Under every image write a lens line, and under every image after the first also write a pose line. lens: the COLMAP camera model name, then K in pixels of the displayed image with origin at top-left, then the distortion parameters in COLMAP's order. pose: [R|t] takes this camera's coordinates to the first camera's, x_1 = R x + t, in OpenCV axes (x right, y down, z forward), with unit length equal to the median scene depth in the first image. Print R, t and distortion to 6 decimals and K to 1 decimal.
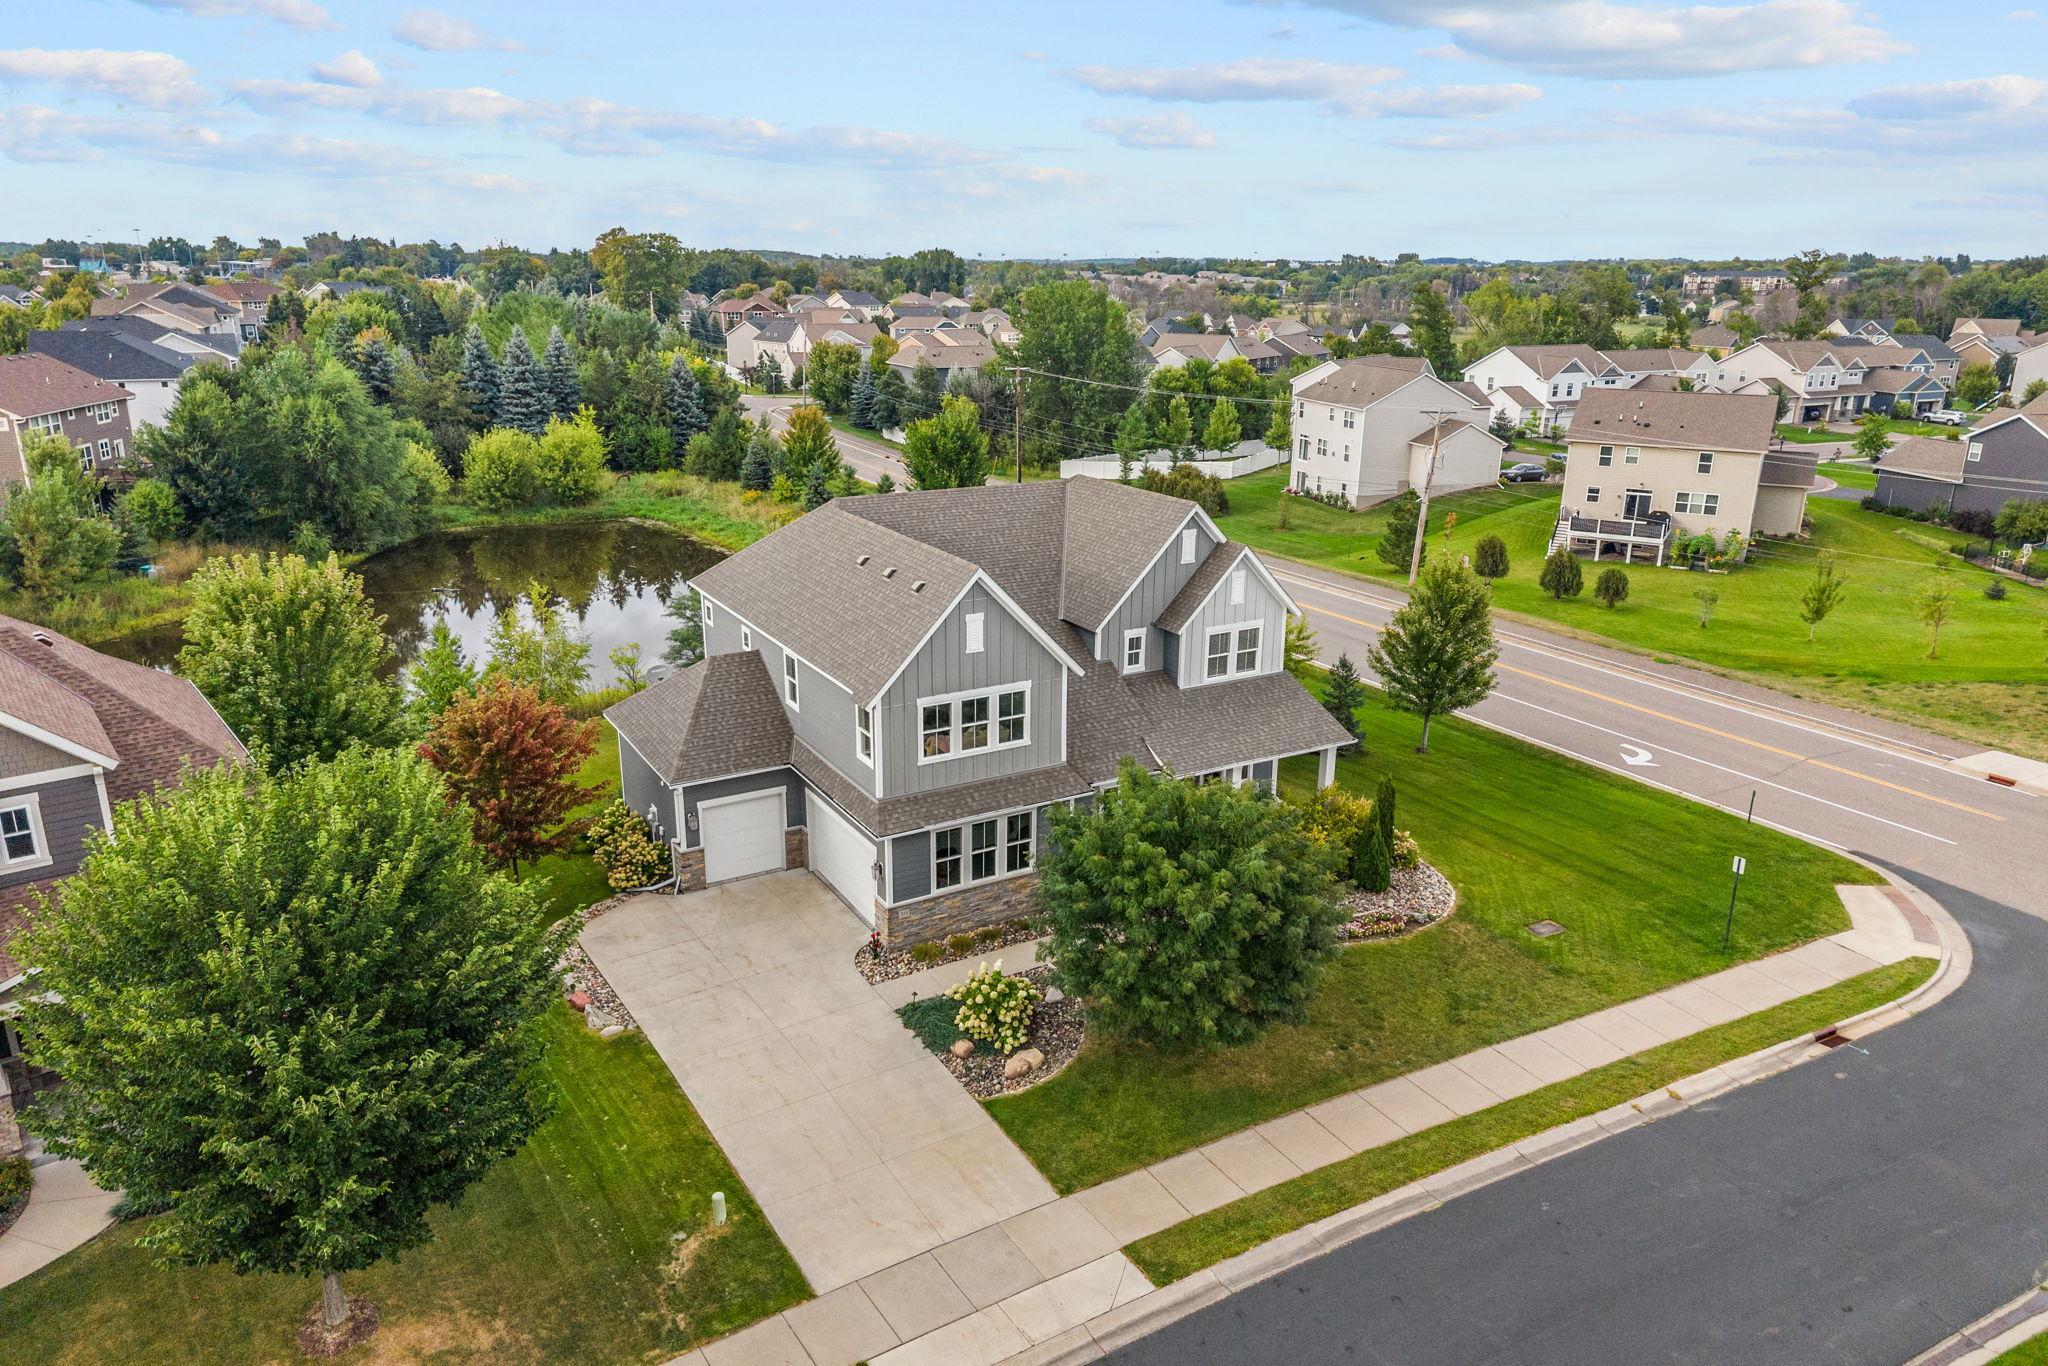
lens RADIAL K [[1357.4, 0, 1024.0], [0, 1357.4, 683.0], [0, 0, 1]] dist [0.058071, -0.087863]
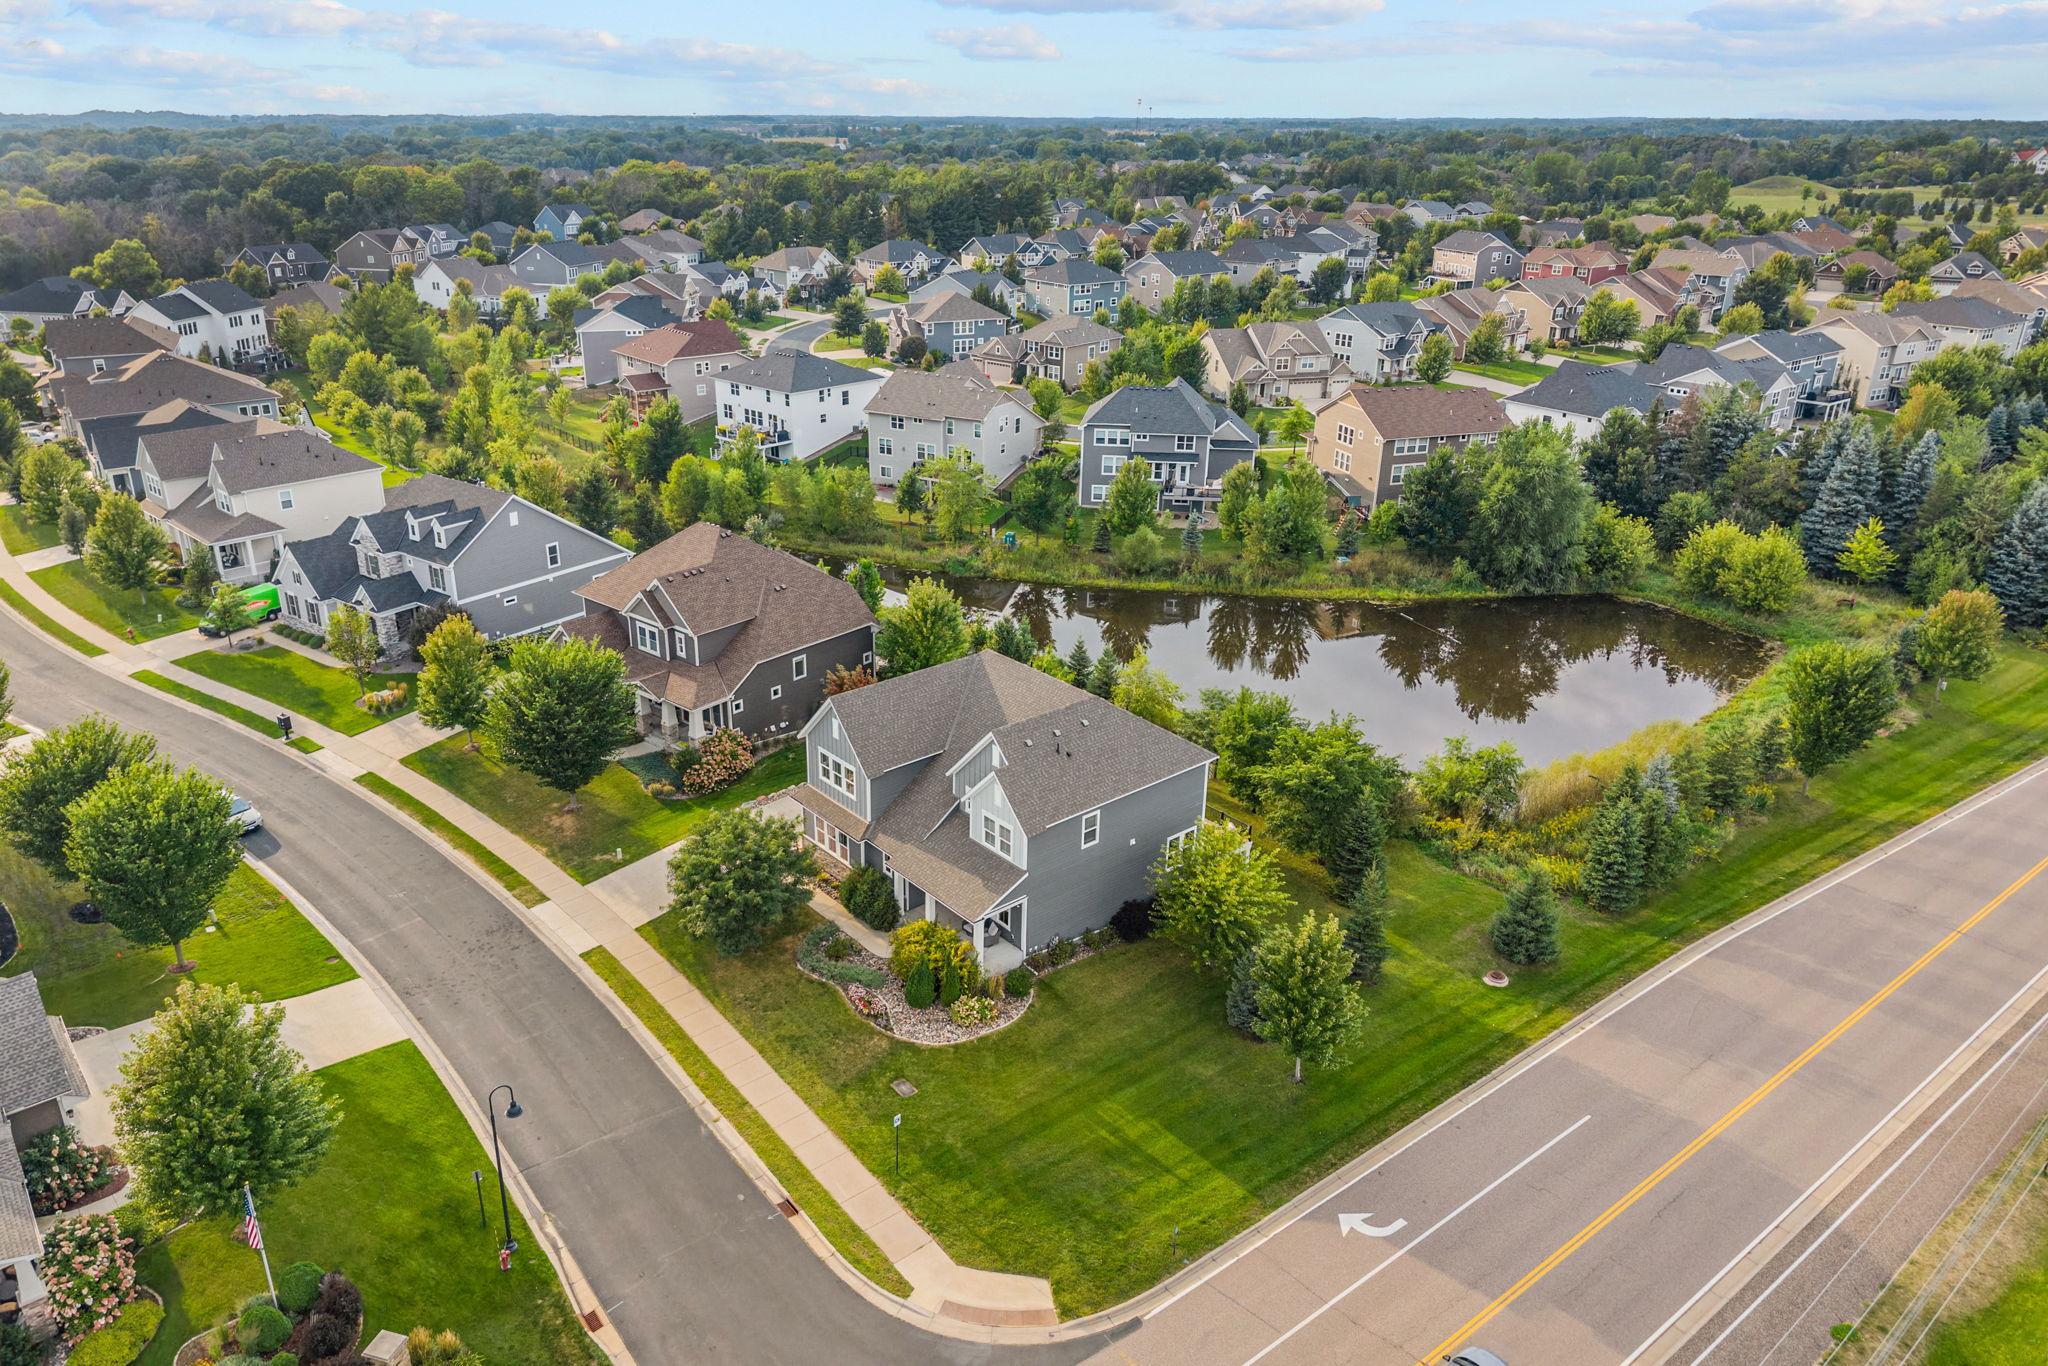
lens RADIAL K [[1362.0, 0, 1009.4], [0, 1362.0, 683.8], [0, 0, 1]] dist [0.038131, -0.042069]
pose [[0.172842, 0.368793, -0.913300, 1.479498], [-0.294803, 0.904118, 0.309294, -0.649824], [0.939796, 0.215785, 0.264991, 0.593433]]
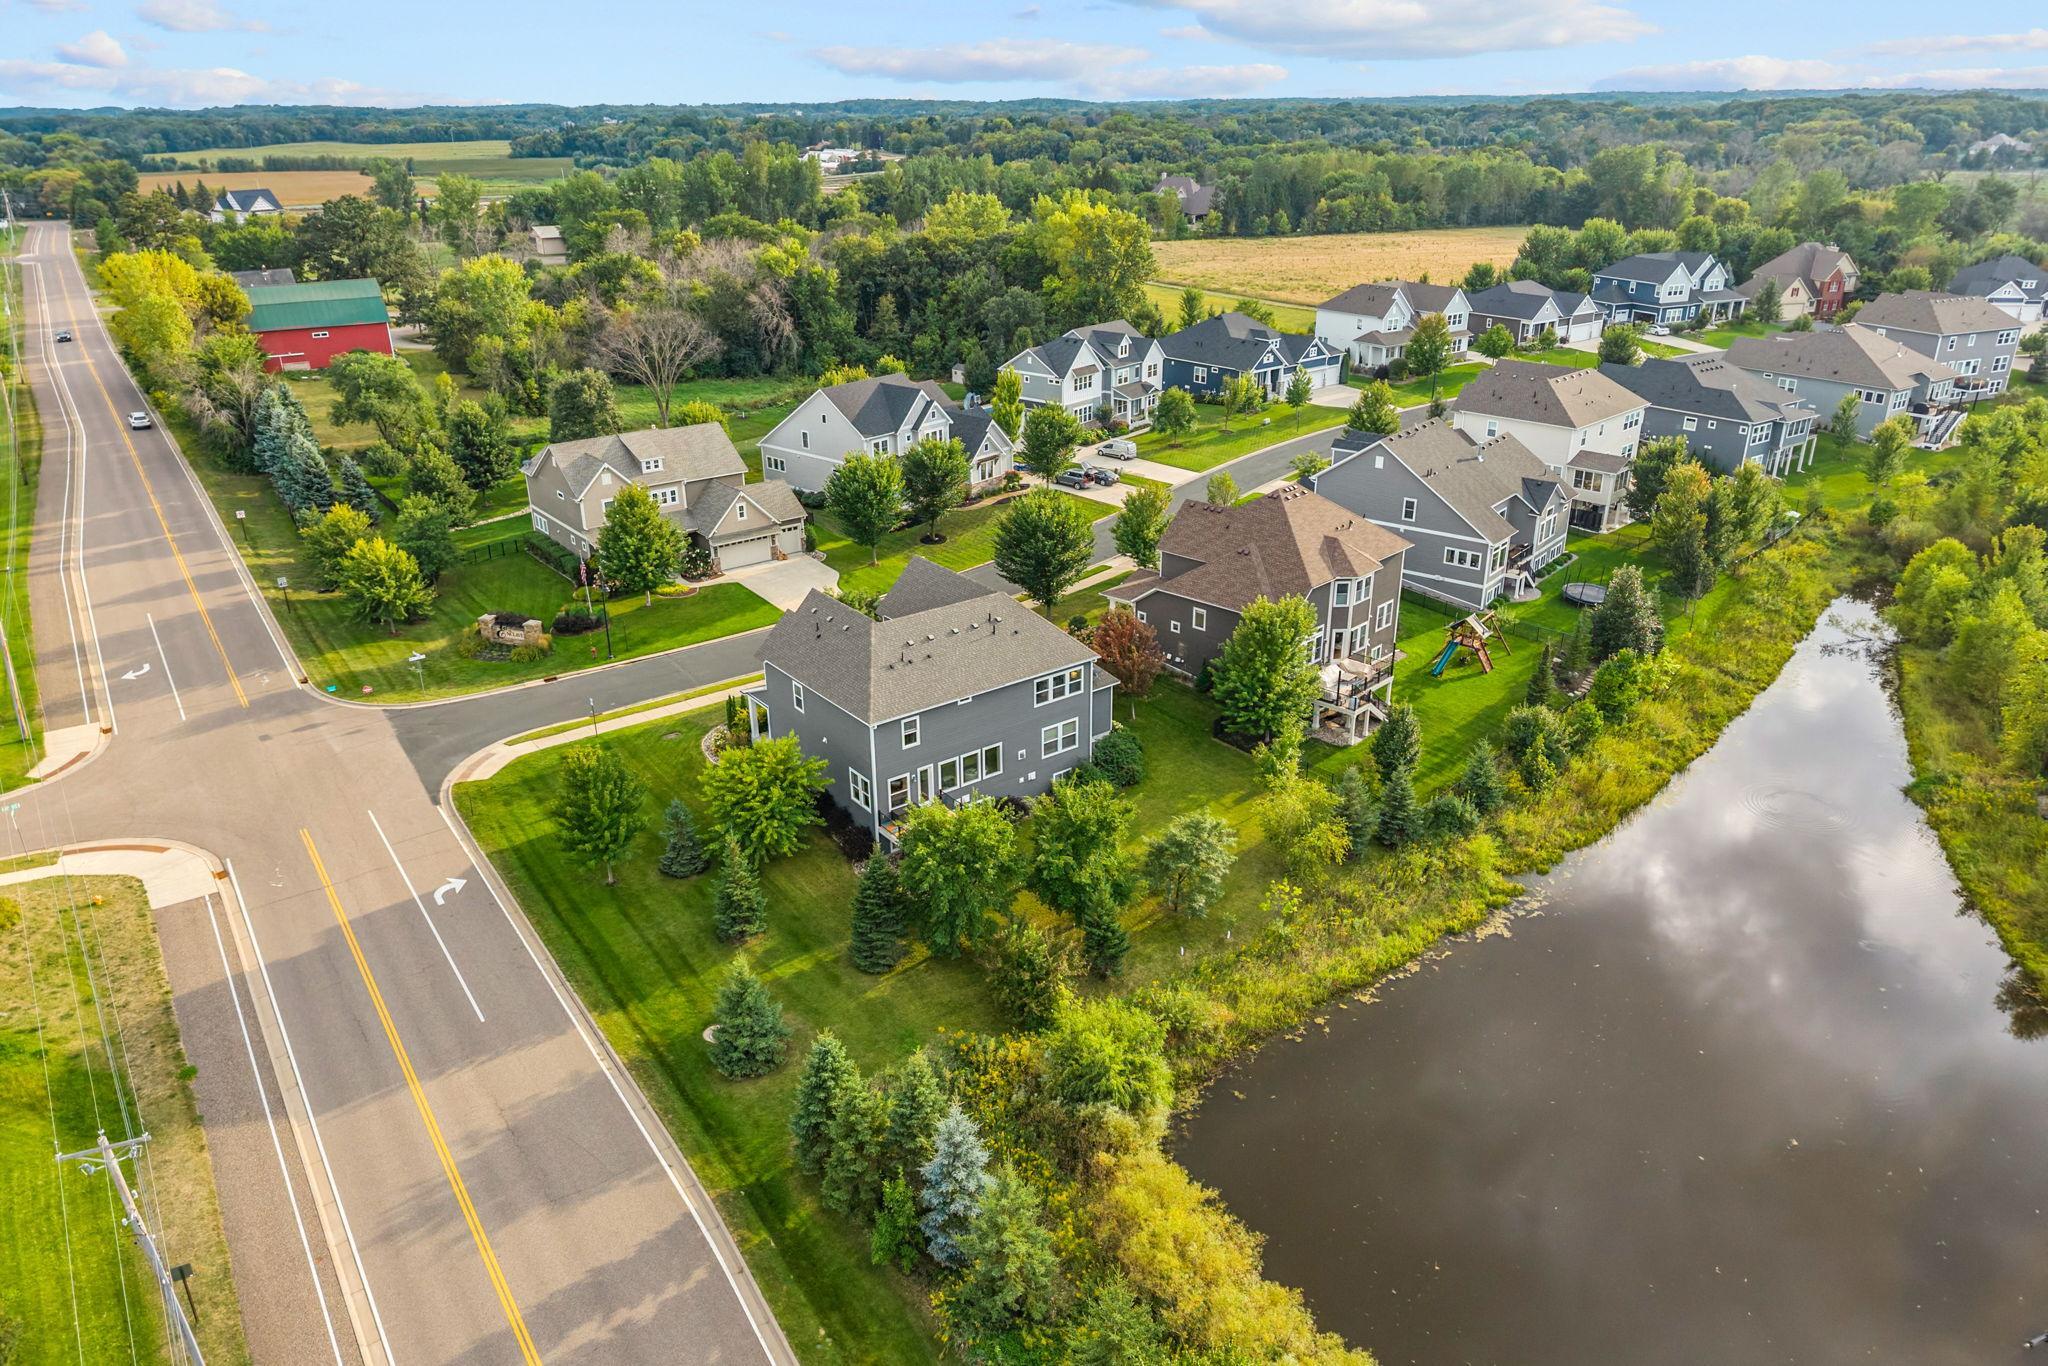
lens RADIAL K [[1357.3, 0, 1030.8], [0, 1357.3, 689.0], [0, 0, 1]] dist [0.064372, -0.085407]
pose [[-0.992165, 0.052487, -0.113375, 0.040991], [-0.033356, 0.763246, 0.645247, -1.277614], [0.120400, 0.643973, -0.755515, 2.571767]]
